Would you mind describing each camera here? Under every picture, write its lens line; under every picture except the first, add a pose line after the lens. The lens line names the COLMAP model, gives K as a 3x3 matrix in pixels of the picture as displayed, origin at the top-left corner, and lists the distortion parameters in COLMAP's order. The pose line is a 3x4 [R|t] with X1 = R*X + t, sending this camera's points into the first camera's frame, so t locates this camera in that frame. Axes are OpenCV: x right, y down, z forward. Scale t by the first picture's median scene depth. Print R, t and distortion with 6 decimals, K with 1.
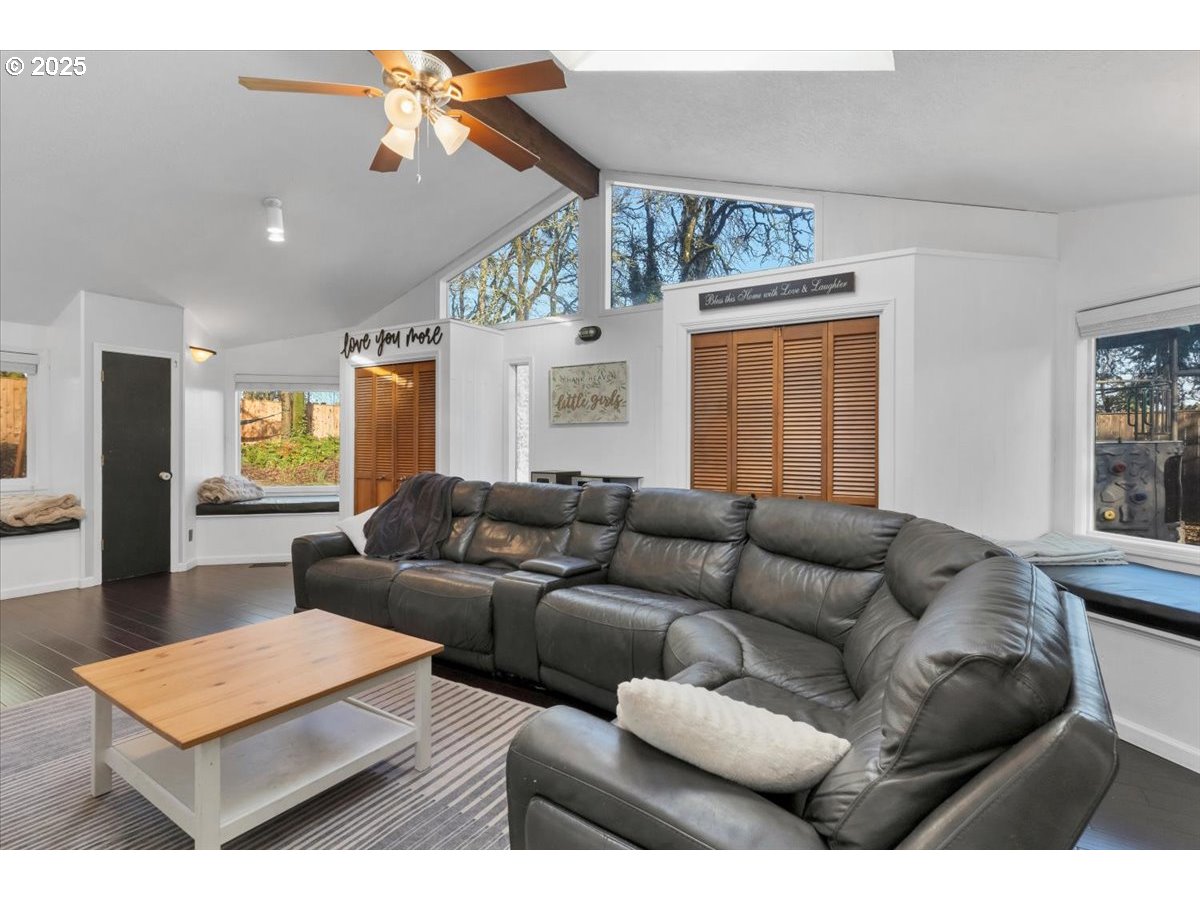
lens RADIAL K [[568.9, 0, 600.0], [0, 568.9, 450.0], [0, 0, 1]] dist [-0.002074, -0.000779]
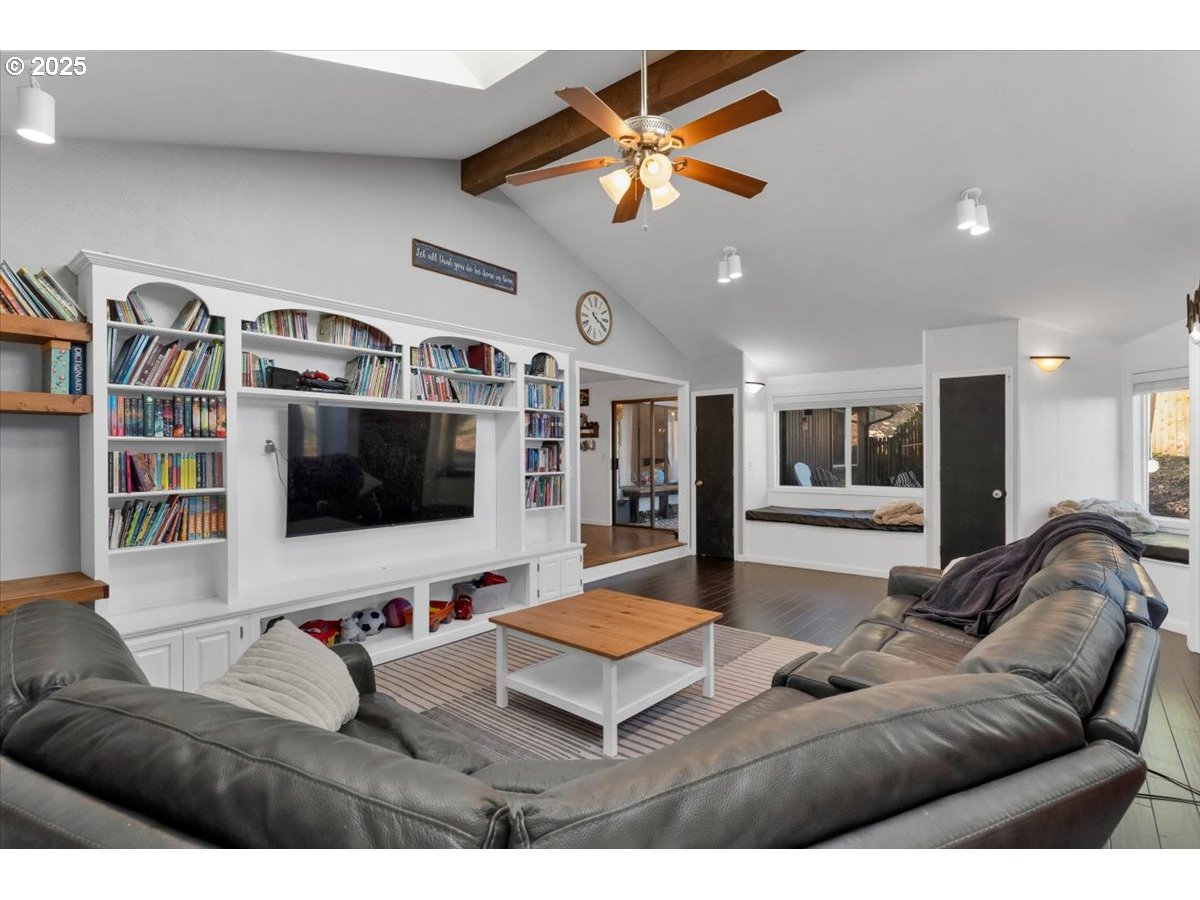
lens RADIAL K [[587.7, 0, 602.2], [0, 587.7, 456.7], [0, 0, 1]] dist [0.001438, 0.000174]
pose [[-0.141257, 0.004310, -0.989964, 0.387739], [-0.008211, 0.999951, 0.005525, -0.021466], [0.989939, 0.008909, -0.141215, 0.515429]]
